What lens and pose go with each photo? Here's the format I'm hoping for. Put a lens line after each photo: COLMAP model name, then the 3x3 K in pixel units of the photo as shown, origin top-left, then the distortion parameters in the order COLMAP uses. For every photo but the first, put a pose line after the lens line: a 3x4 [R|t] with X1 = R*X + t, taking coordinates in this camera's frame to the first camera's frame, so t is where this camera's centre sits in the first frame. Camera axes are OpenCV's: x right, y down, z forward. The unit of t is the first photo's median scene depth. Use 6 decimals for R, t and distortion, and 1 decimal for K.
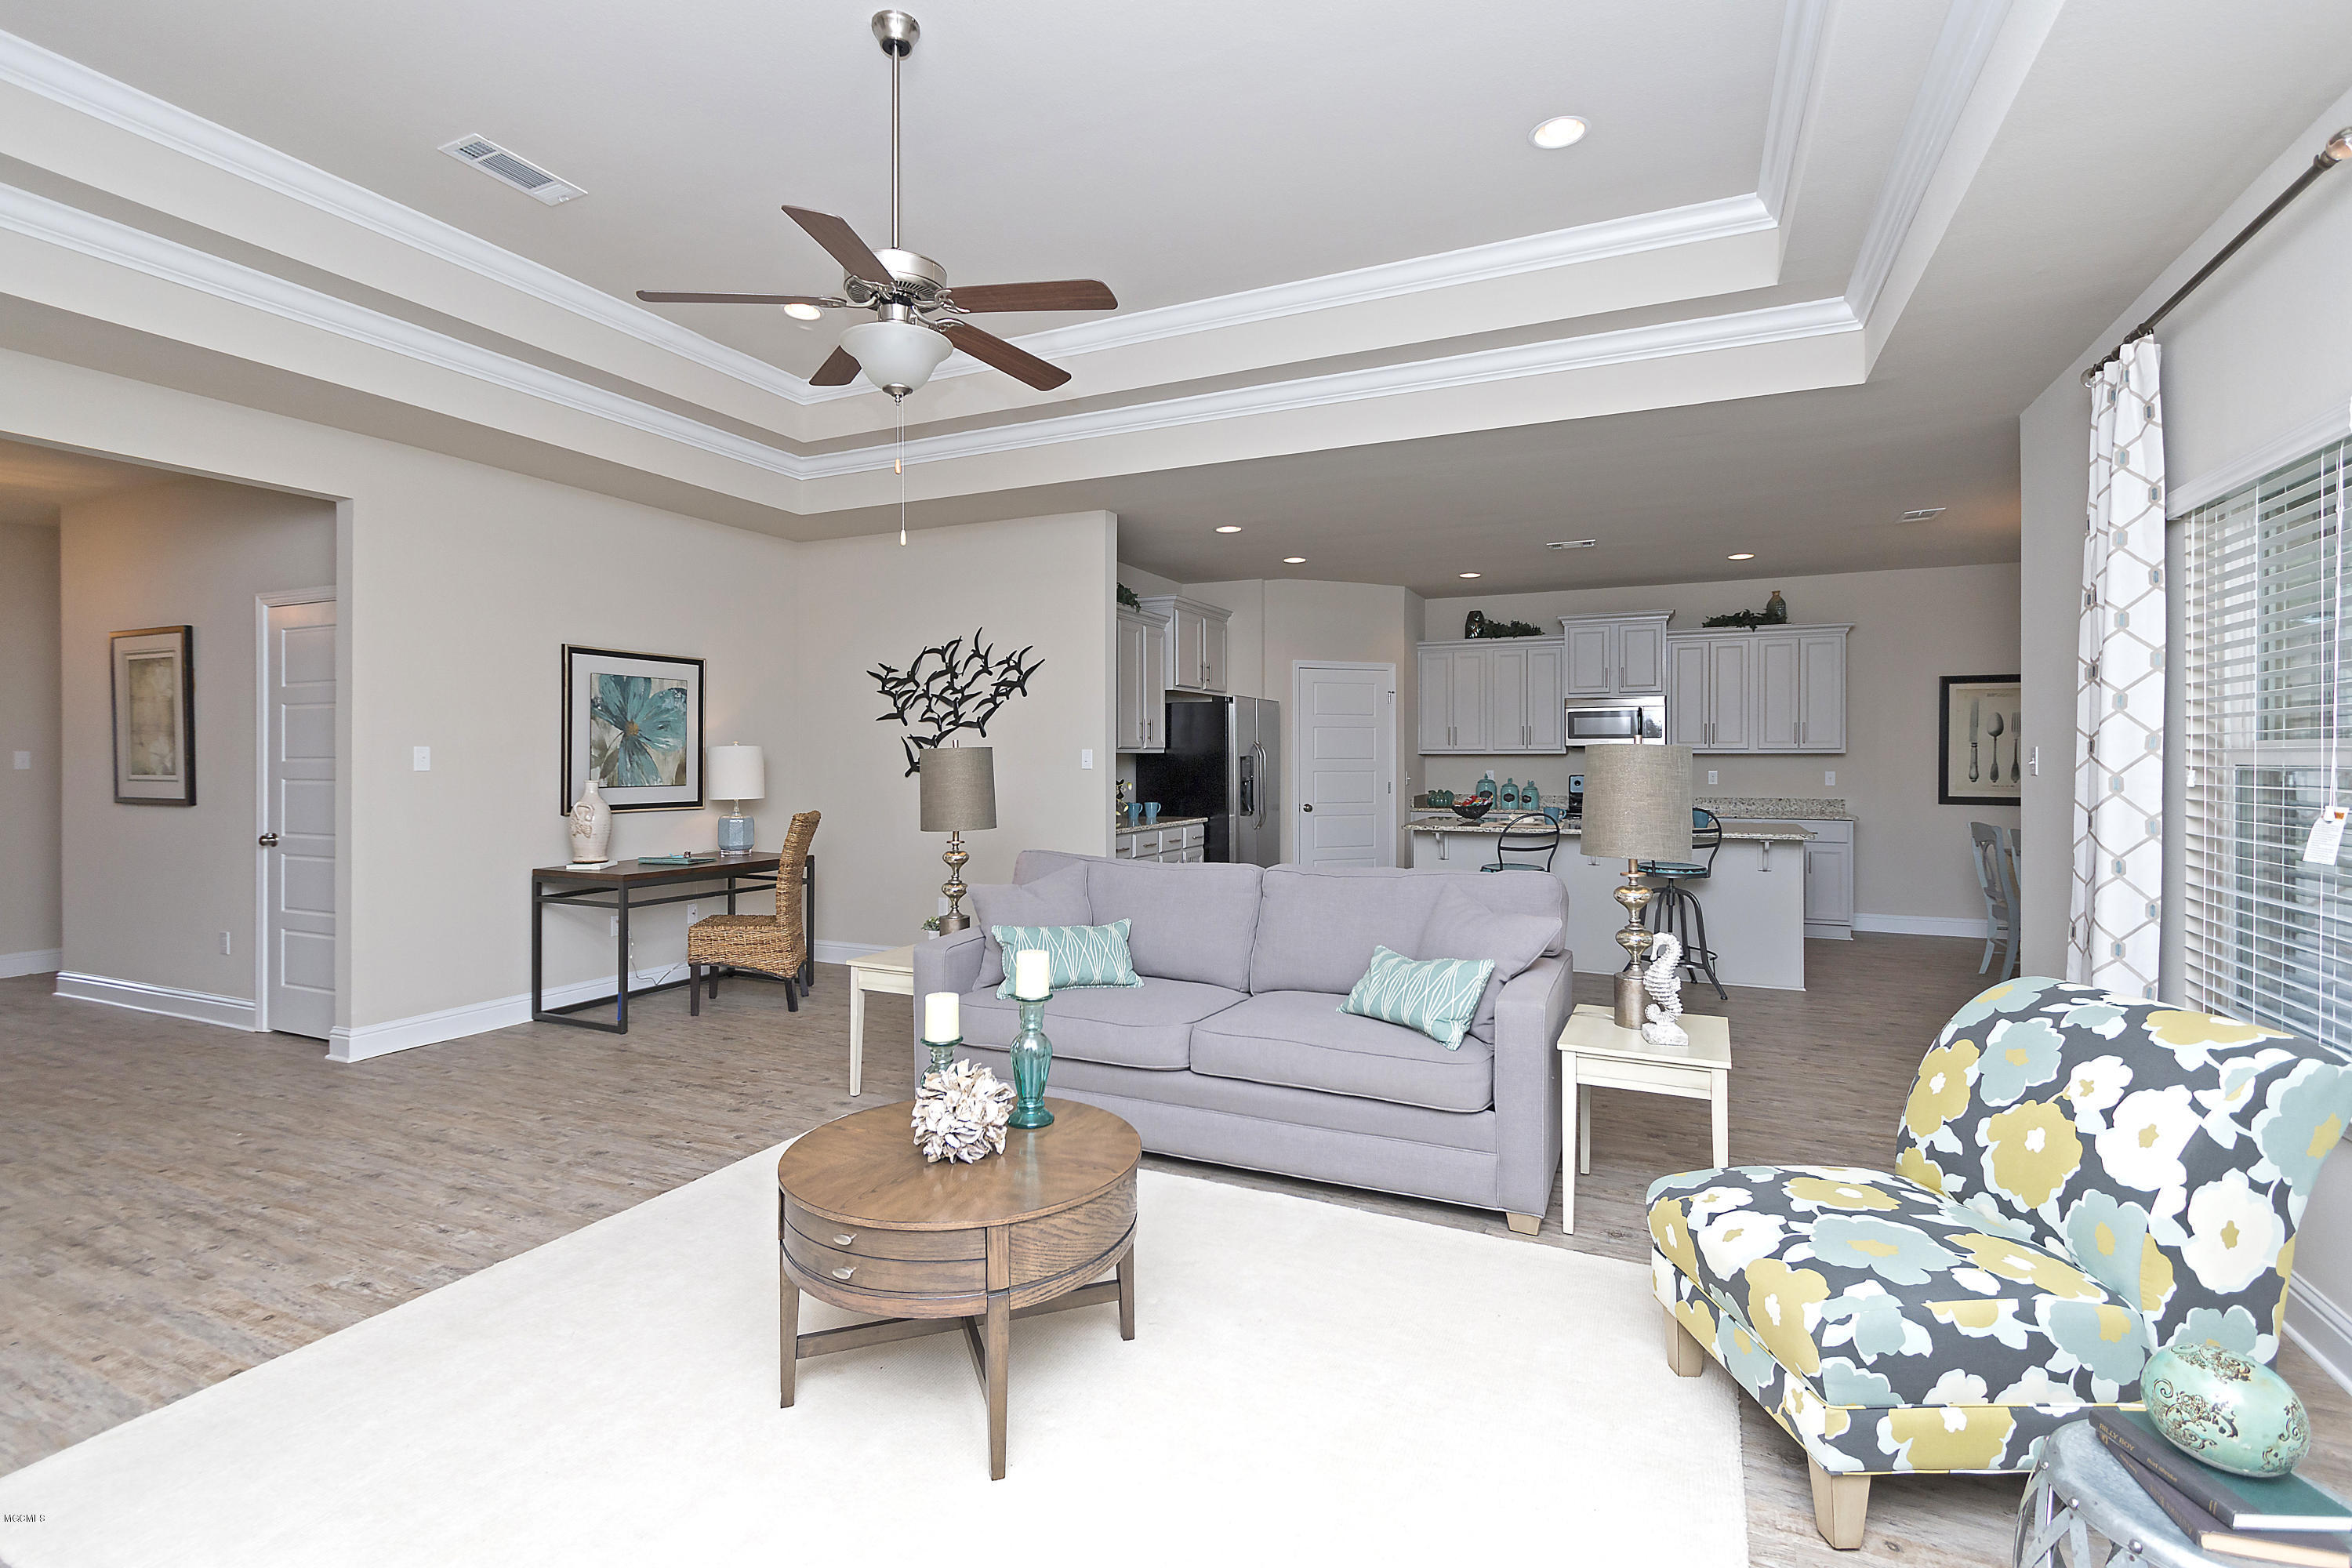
lens RADIAL K [[1094.7, 0, 1172.4], [0, 1094.7, 762.5], [0, 0, 1]] dist [0.009955, 0.000051]
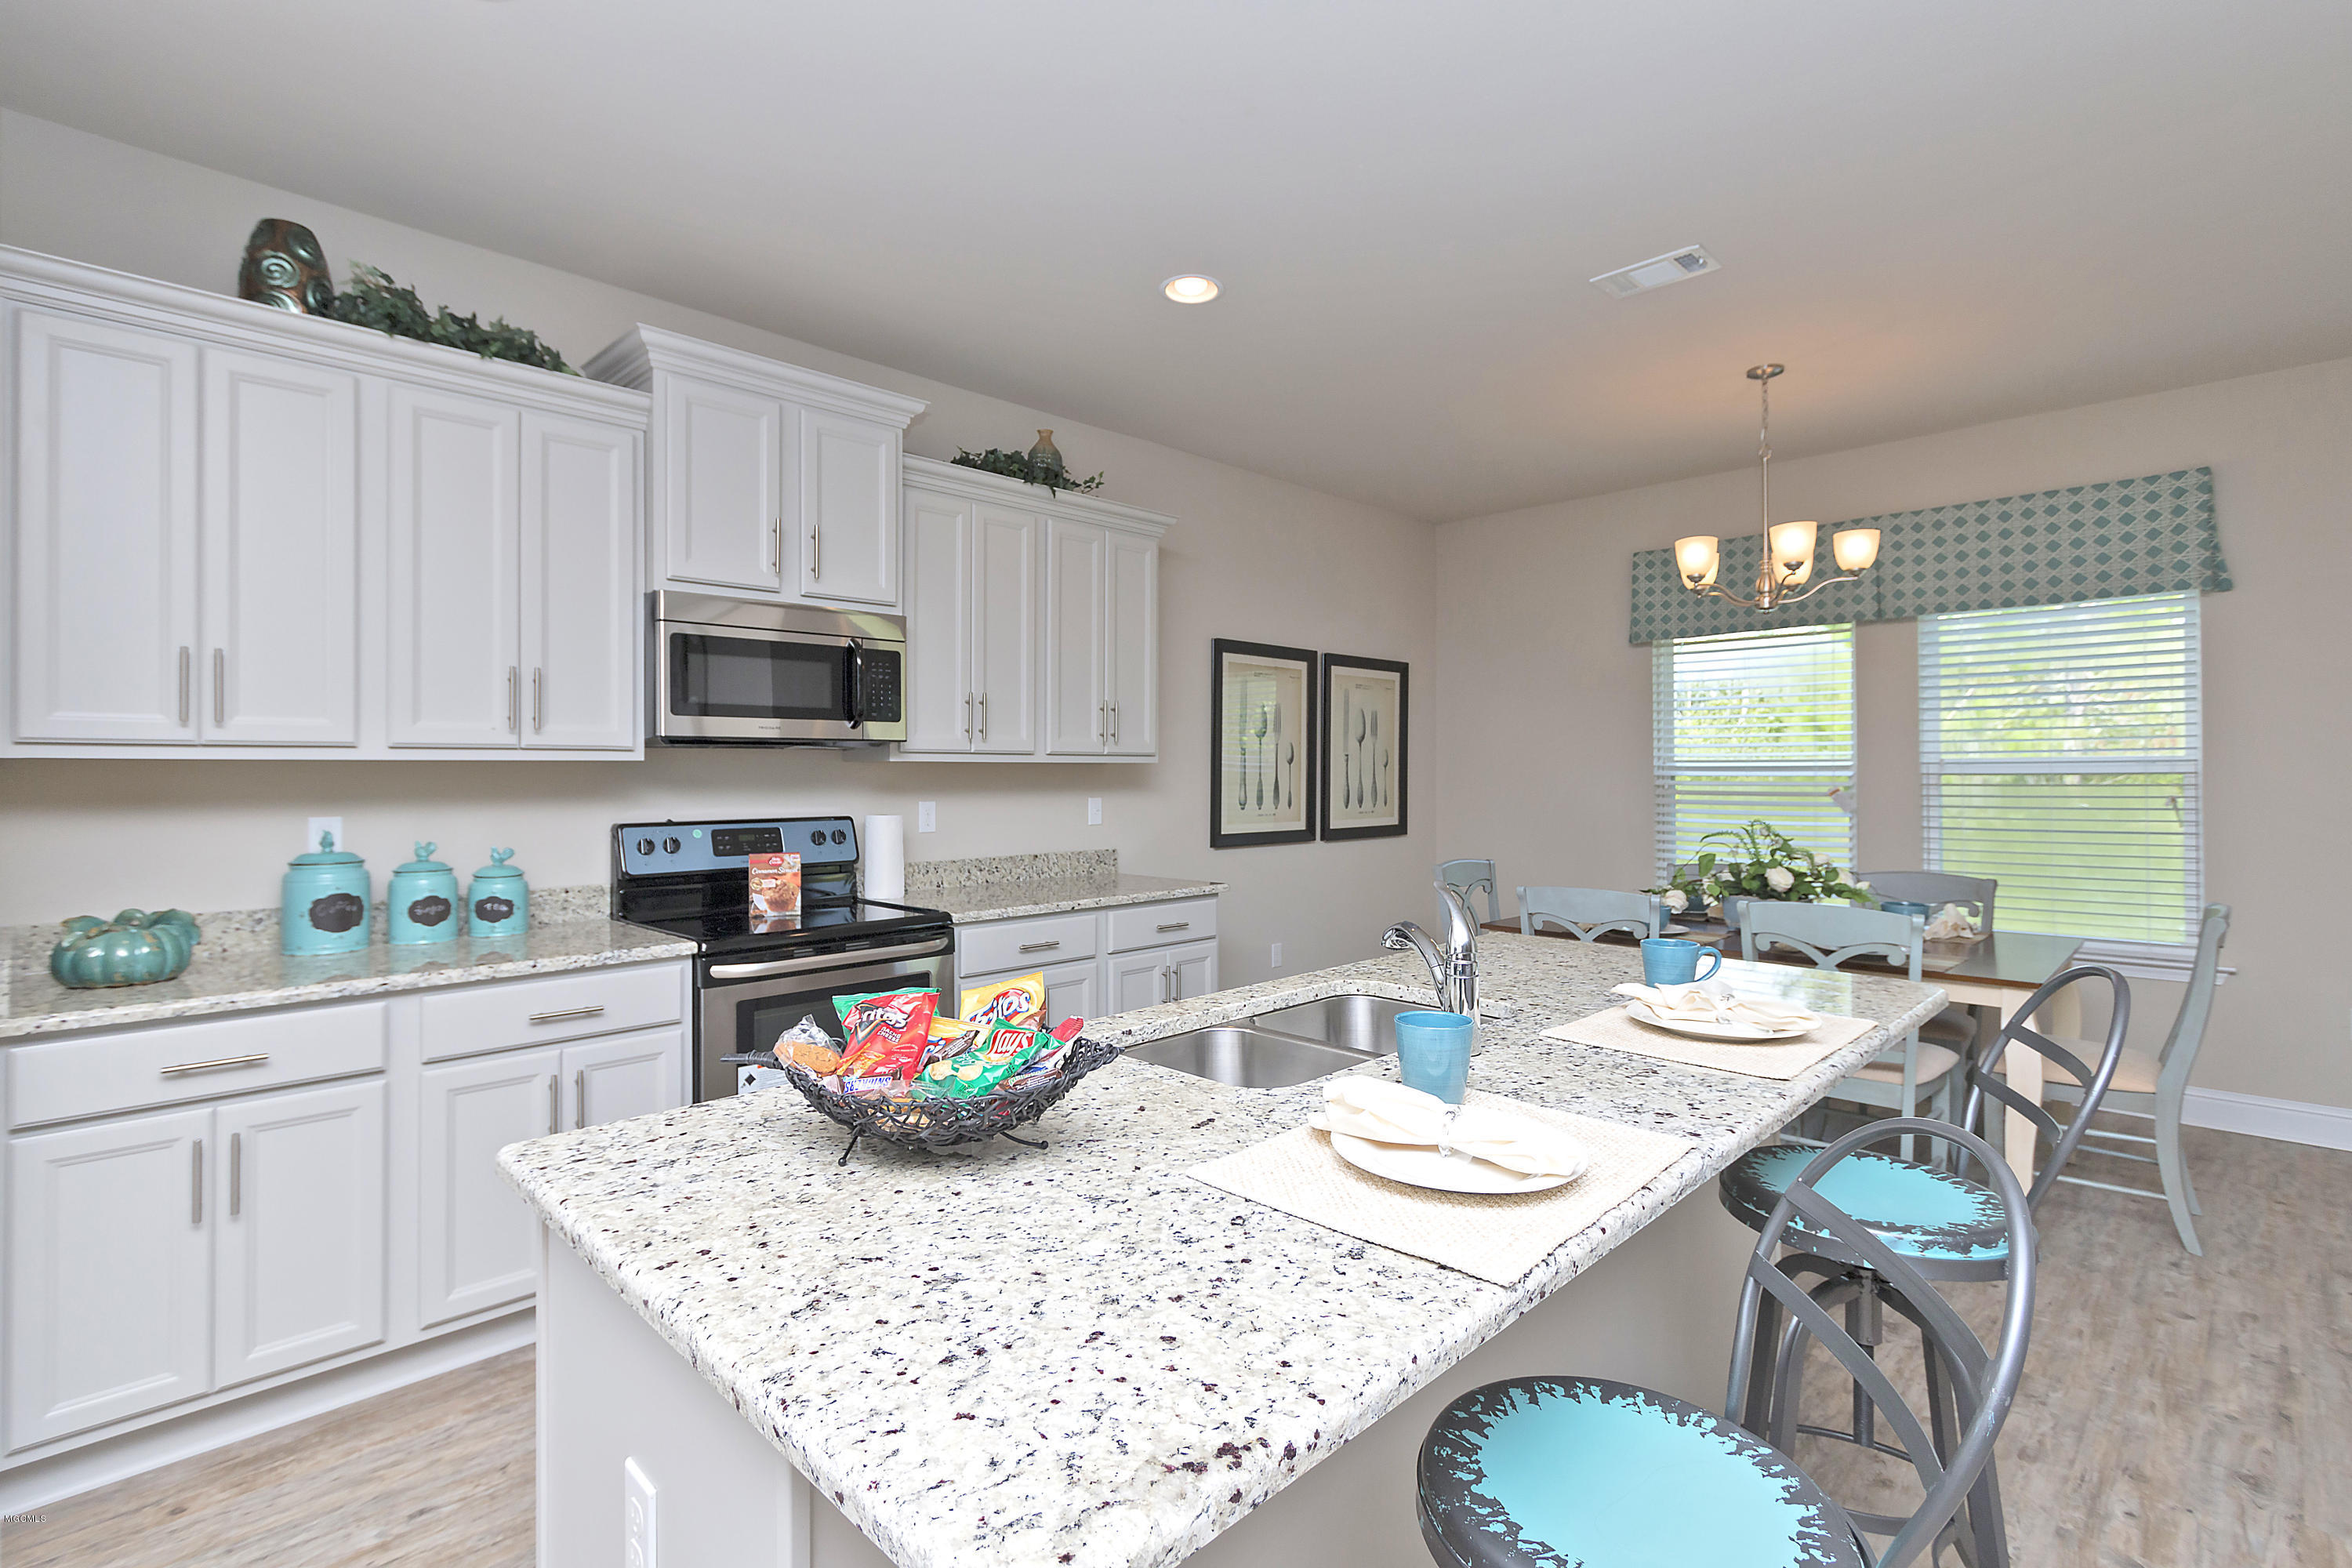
lens RADIAL K [[1094.7, 0, 1172.4], [0, 1094.7, 762.5], [0, 0, 1]] dist [0.009955, 0.000051]
pose [[0.321478, 0.005176, 0.946903, 0.107141], [-0.001352, 0.999987, -0.005007, -0.006117], [-0.946916, 0.000329, 0.321481, 0.790997]]
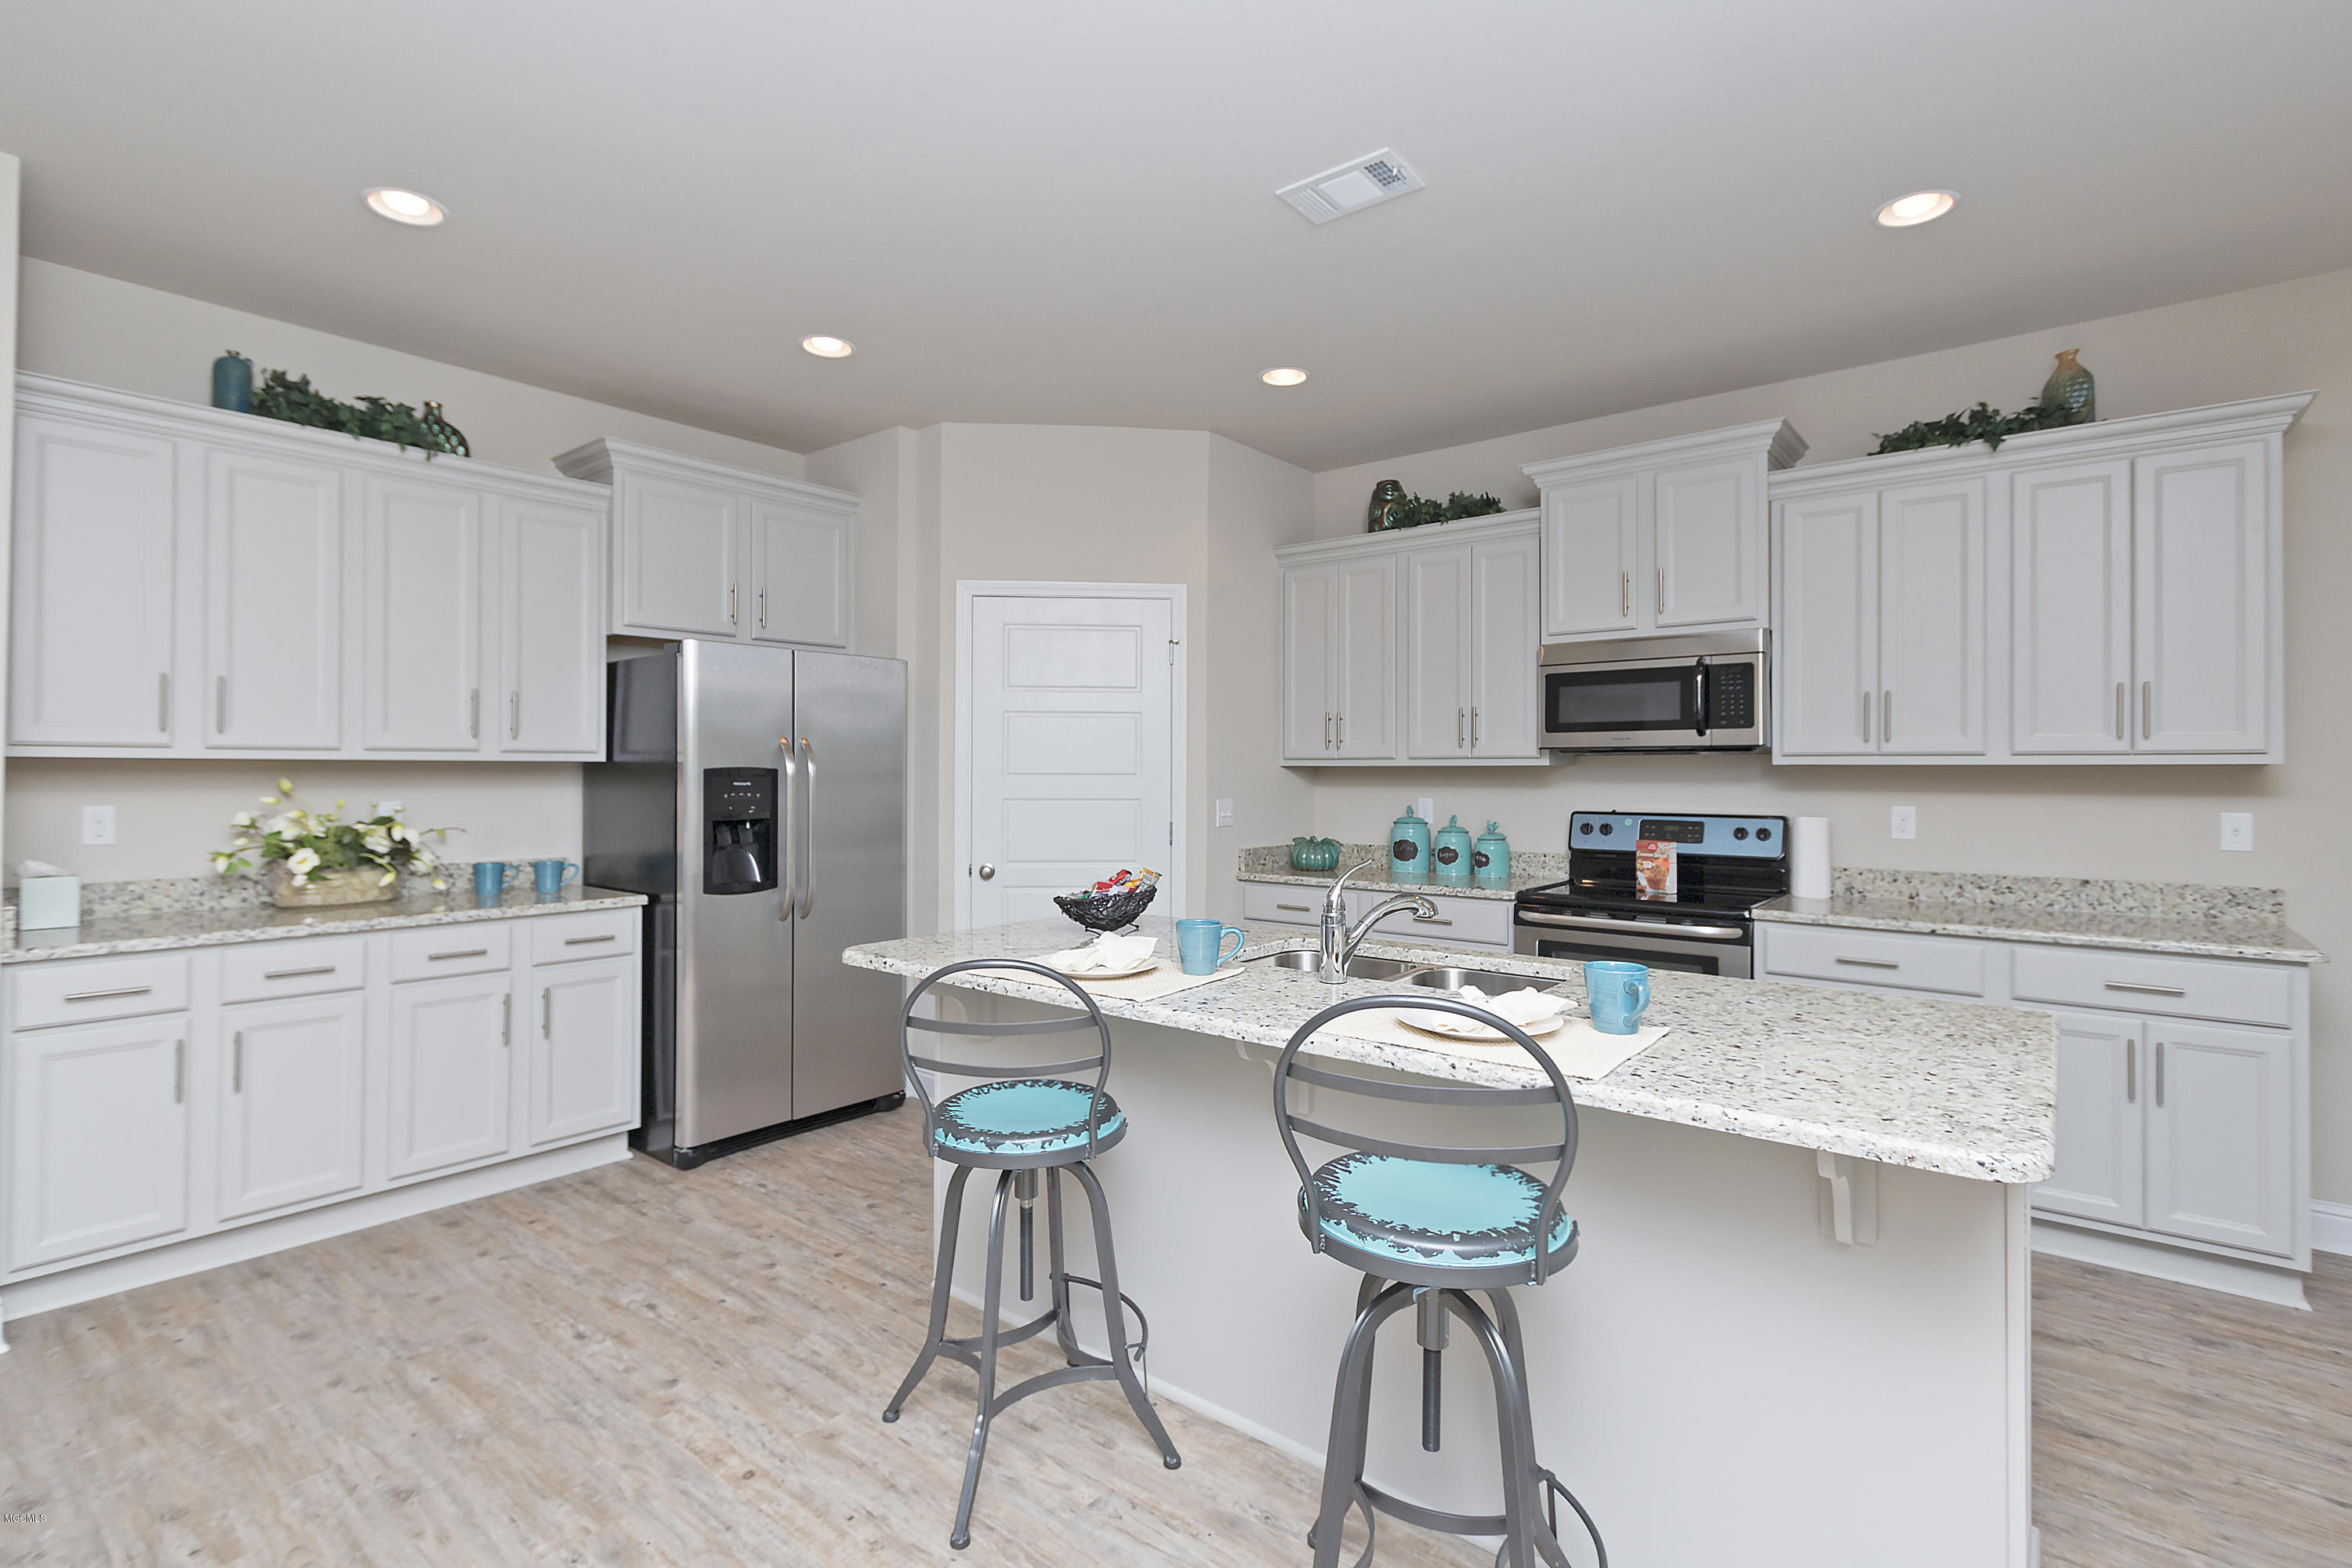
lens RADIAL K [[1094.7, 0, 1172.4], [0, 1094.7, 762.5], [0, 0, 1]] dist [0.009955, 0.000051]
pose [[0.974771, -0.000259, -0.223209, 0.326402], [-0.002425, 0.999928, -0.011751, -0.003555], [0.223196, 0.011995, 0.974700, 0.546153]]
